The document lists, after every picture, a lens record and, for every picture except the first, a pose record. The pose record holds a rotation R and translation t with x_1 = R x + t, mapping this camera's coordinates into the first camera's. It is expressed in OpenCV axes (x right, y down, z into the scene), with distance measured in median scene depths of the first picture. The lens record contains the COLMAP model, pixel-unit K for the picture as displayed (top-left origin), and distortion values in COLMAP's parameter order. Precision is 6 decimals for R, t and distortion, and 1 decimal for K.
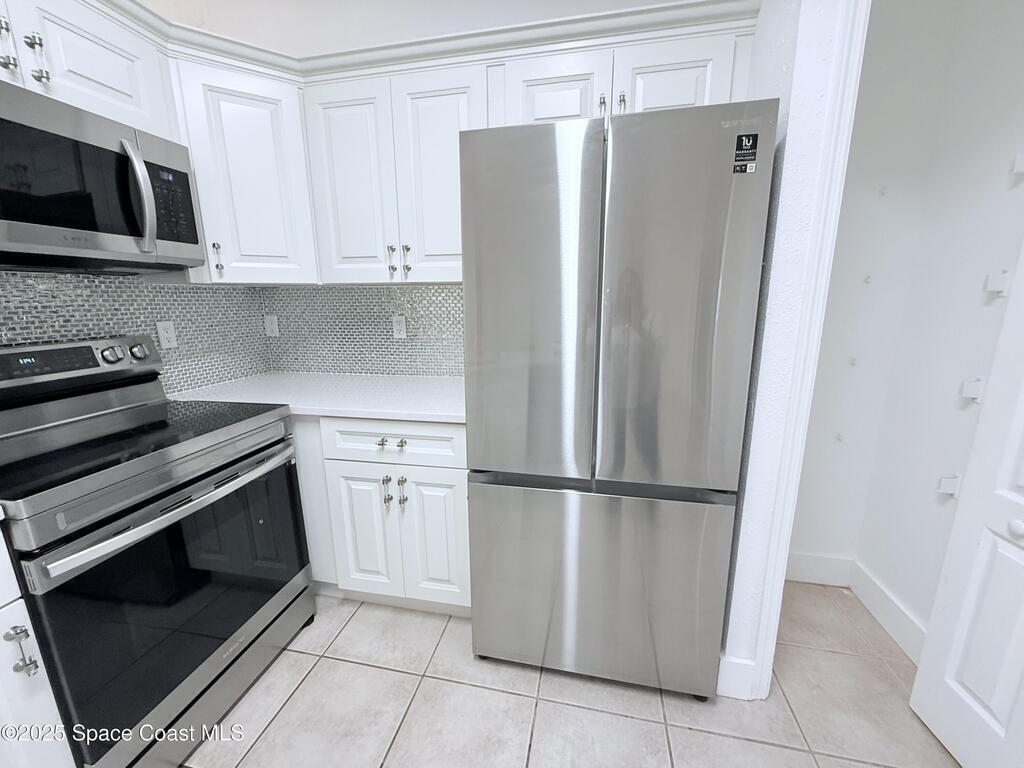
lens RADIAL K [[409.7, 0, 509.9], [0, 409.7, 384.3], [0, 0, 1]] dist [0.000534, -0.000001]
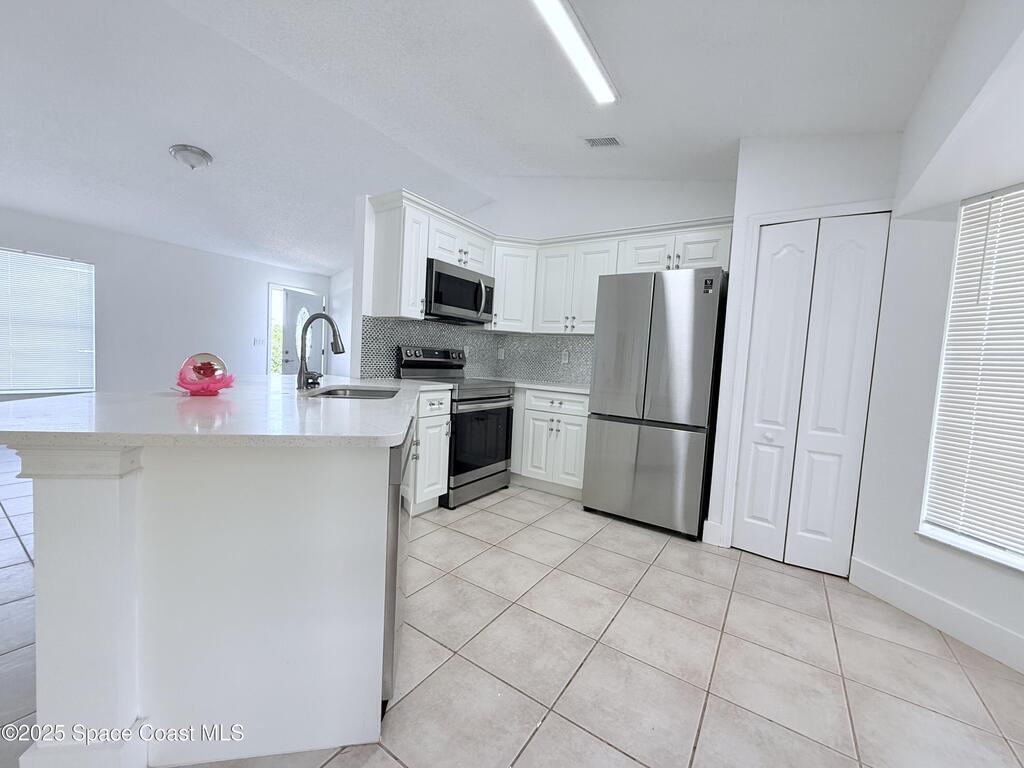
lens RADIAL K [[409.7, 0, 507.8], [0, 409.7, 383.8], [0, 0, 1]] dist [0.000534, -0.000001]
pose [[0.924177, 0.085935, -0.372171, 0.286822], [-0.143756, 0.980976, -0.130465, 0.376200], [0.353879, 0.174075, 0.918949, -1.155988]]
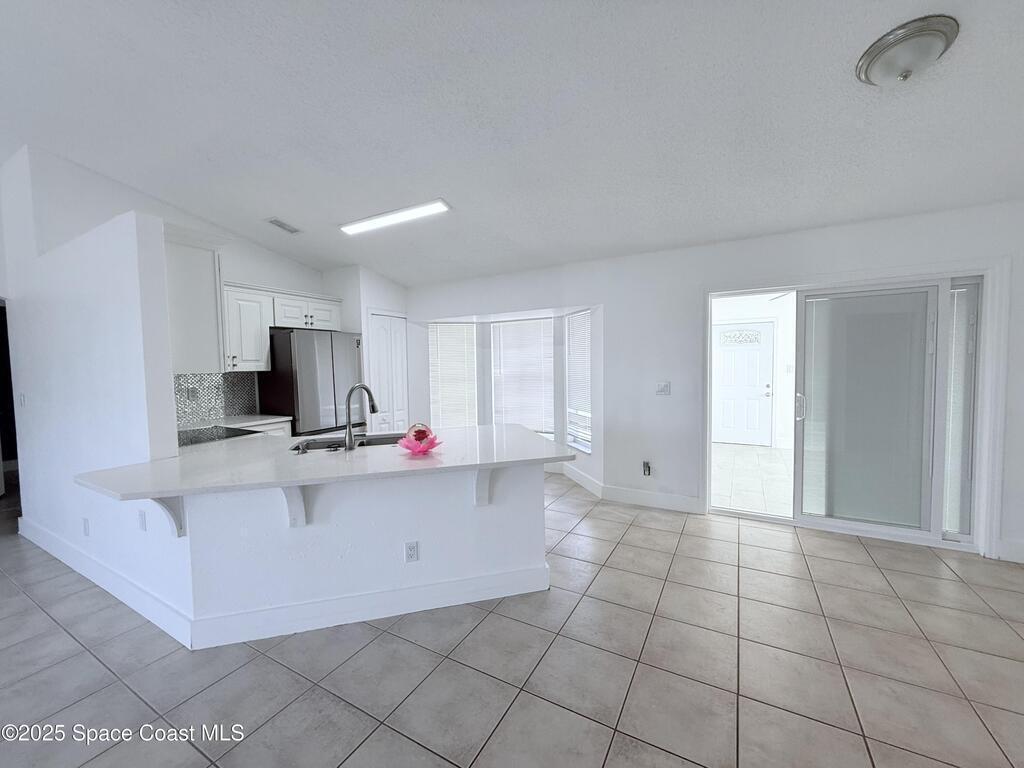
lens RADIAL K [[409.7, 0, 508.3], [0, 409.7, 383.9], [0, 0, 1]] dist [0.000534, -0.000001]
pose [[0.297678, -0.044729, 0.953618, -2.251620], [0.214863, 0.976413, -0.021272, 0.222338], [-0.930173, 0.211229, 0.300267, -1.243363]]
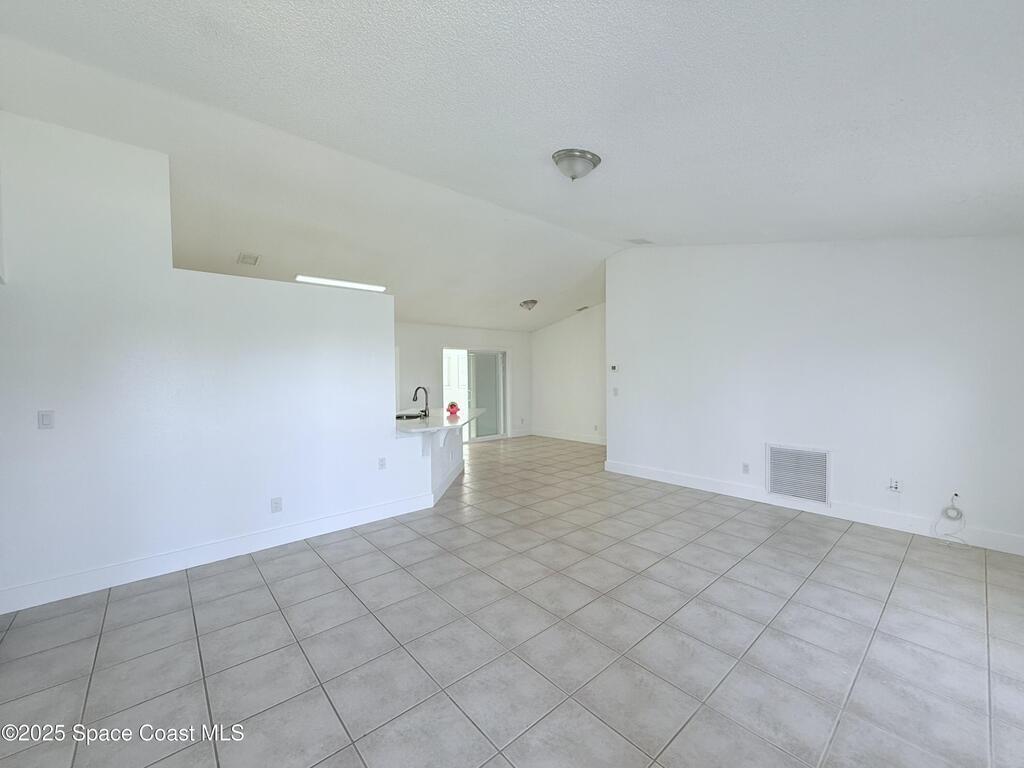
lens RADIAL K [[409.7, 0, 513.1], [0, 409.7, 381.2], [0, 0, 1]] dist [0.000534, -0.000001]
pose [[-0.800429, 0.005396, 0.599403, -3.625979], [0.135178, 0.975826, 0.171729, -0.482611], [-0.583986, 0.218483, -0.781809, 2.168561]]
